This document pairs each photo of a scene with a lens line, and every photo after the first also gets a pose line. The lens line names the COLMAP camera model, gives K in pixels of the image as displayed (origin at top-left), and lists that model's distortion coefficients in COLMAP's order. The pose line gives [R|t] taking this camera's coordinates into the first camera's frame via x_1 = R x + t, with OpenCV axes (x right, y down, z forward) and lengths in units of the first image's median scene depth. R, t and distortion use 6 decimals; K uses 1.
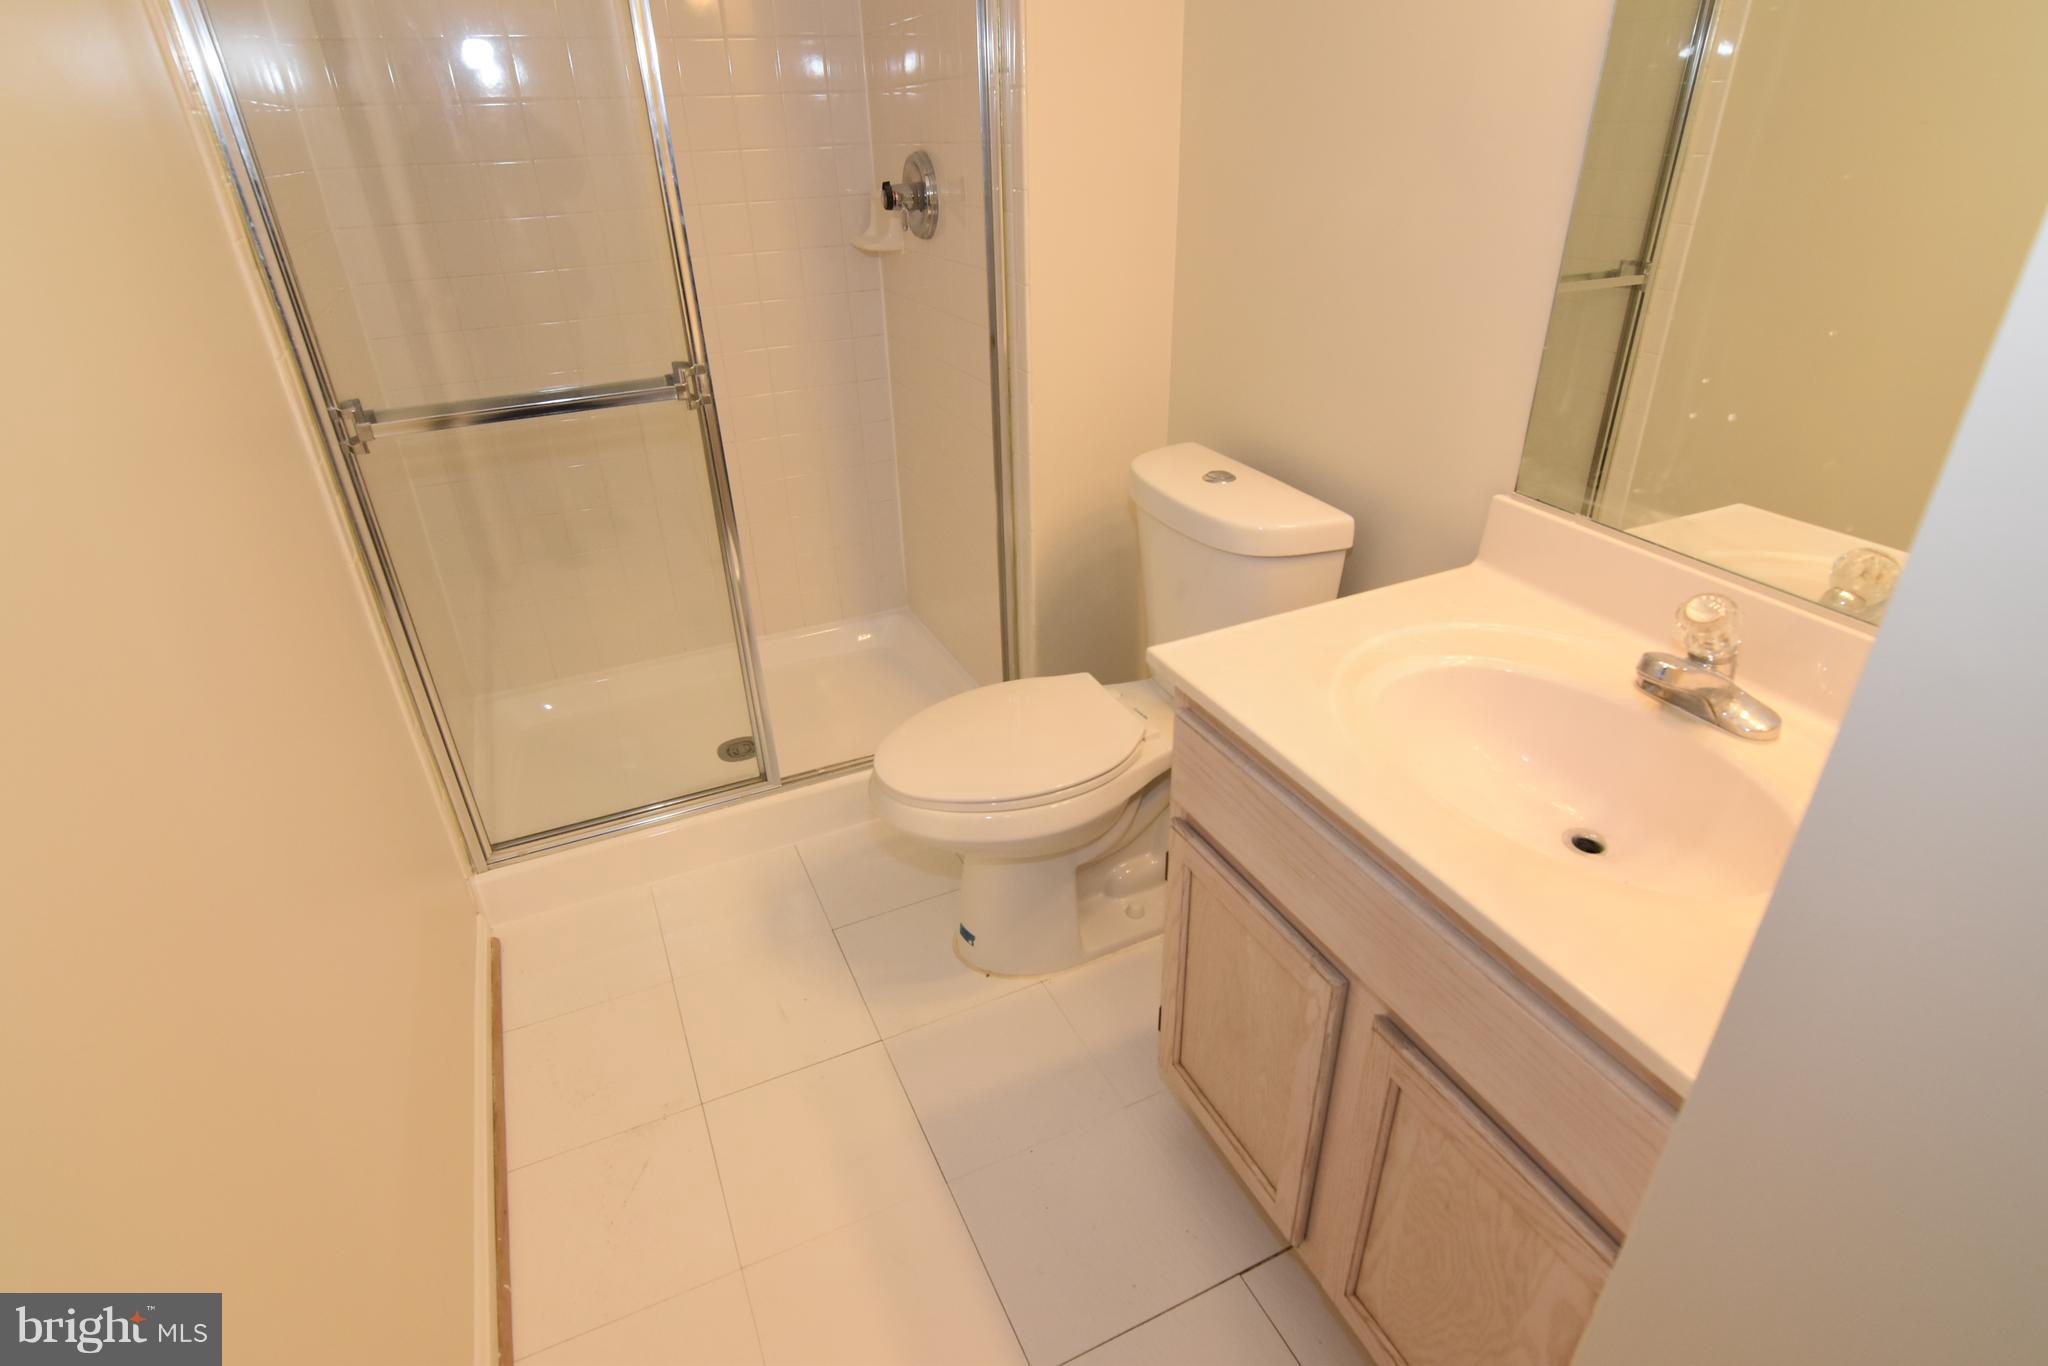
lens RADIAL K [[1048.7, 0, 1024.0], [0, 1048.7, 683.0], [0, 0, 1]] dist [-0.037529, 0.016340]
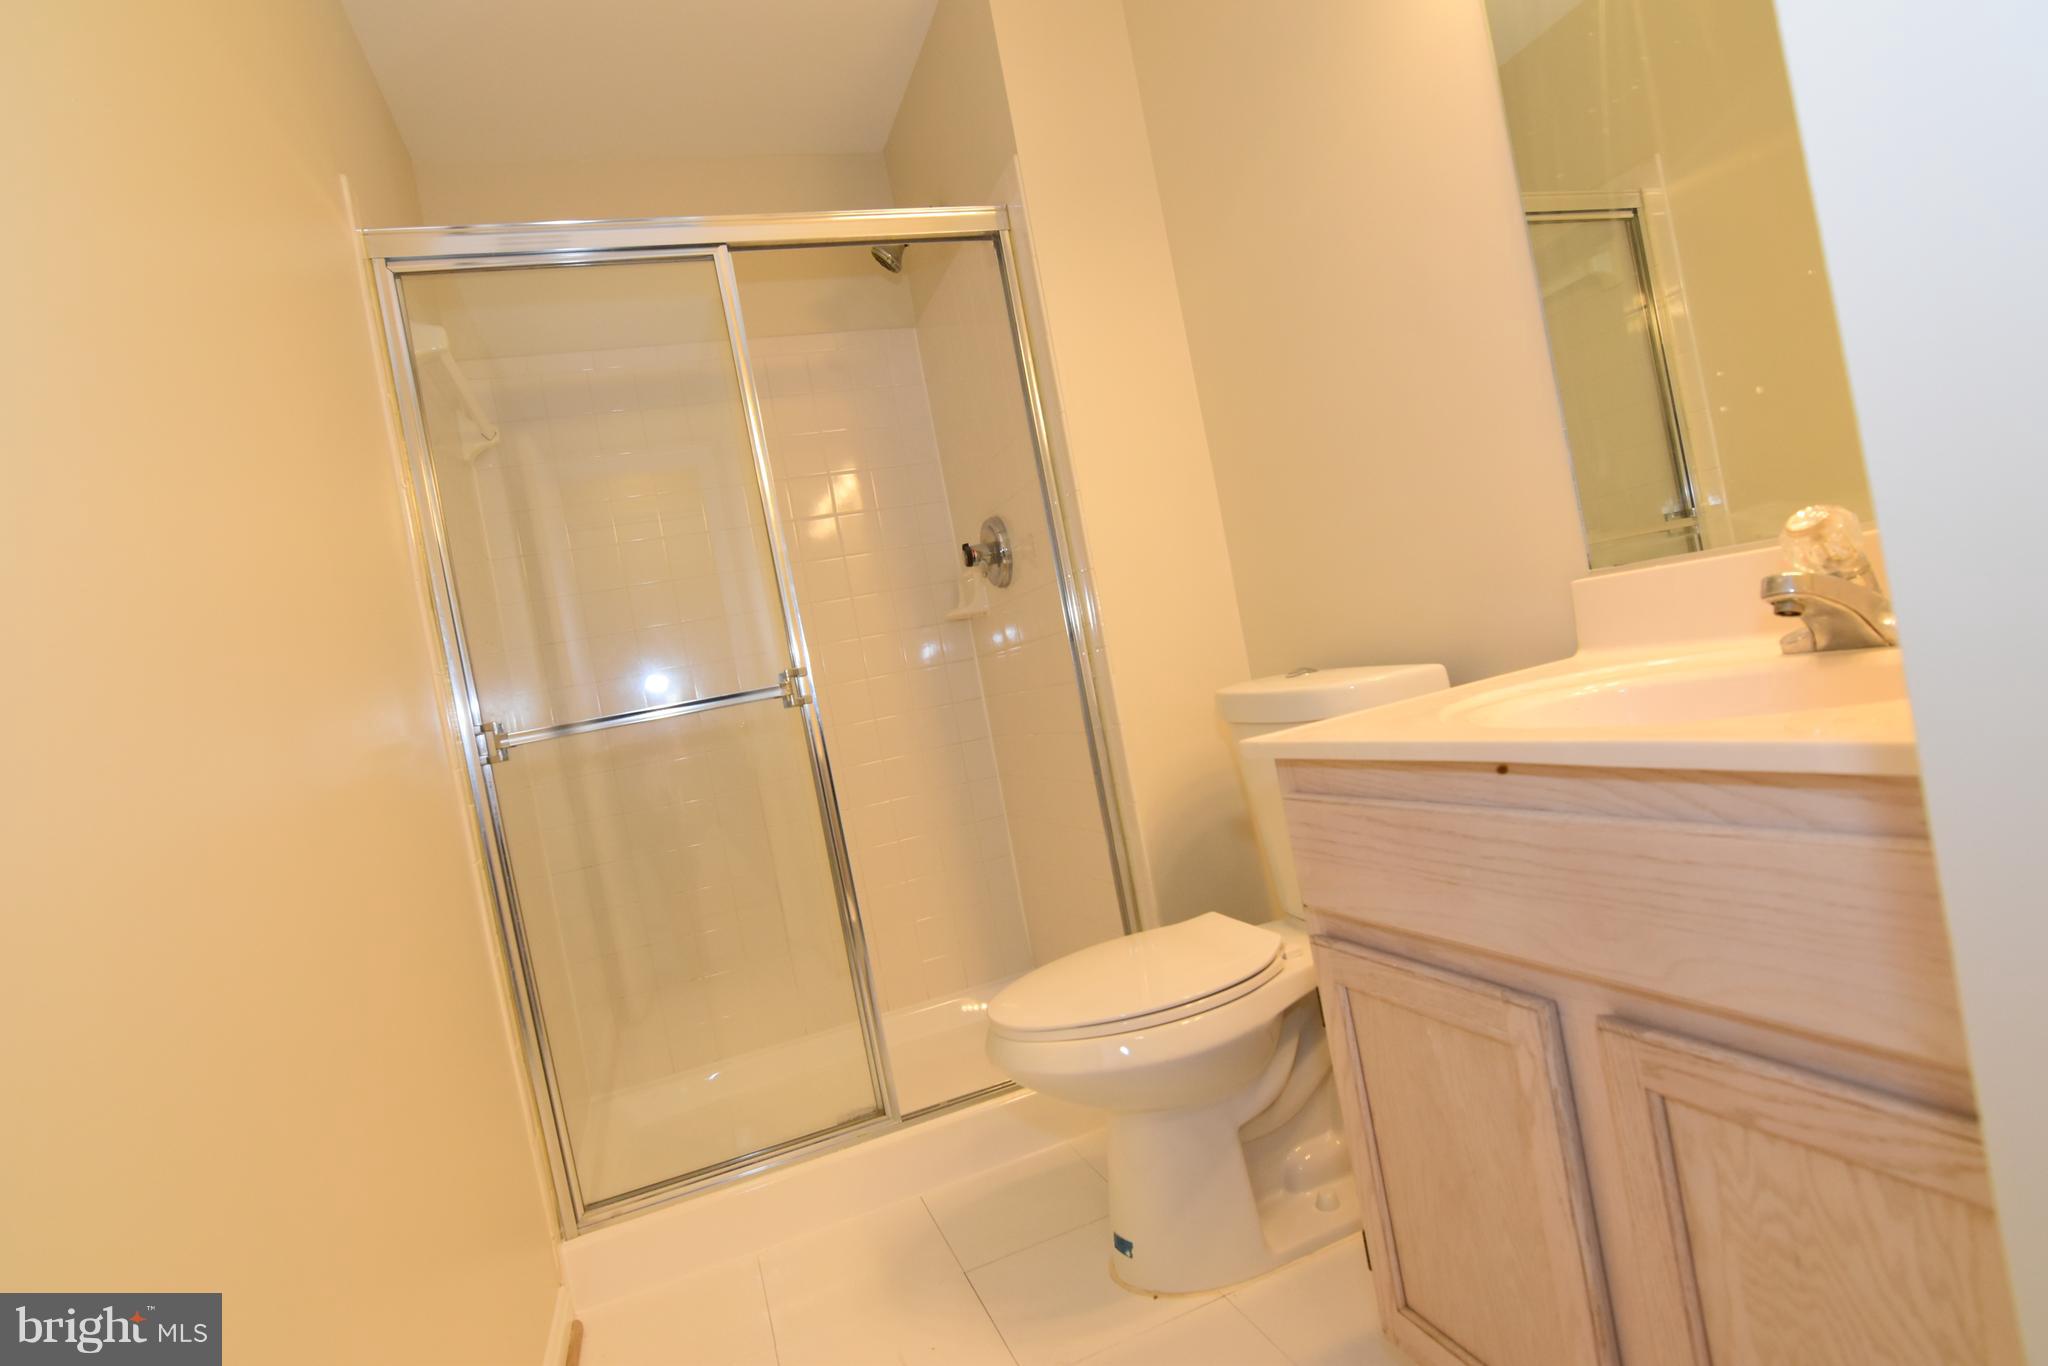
lens RADIAL K [[1048.7, 0, 1024.0], [0, 1048.7, 683.0], [0, 0, 1]] dist [-0.037529, 0.016340]
pose [[0.982422, -0.161392, -0.093804, 0.016434], [0.099011, 0.876509, -0.471094, 0.230799], [0.158251, 0.453525, 0.877081, 0.077932]]
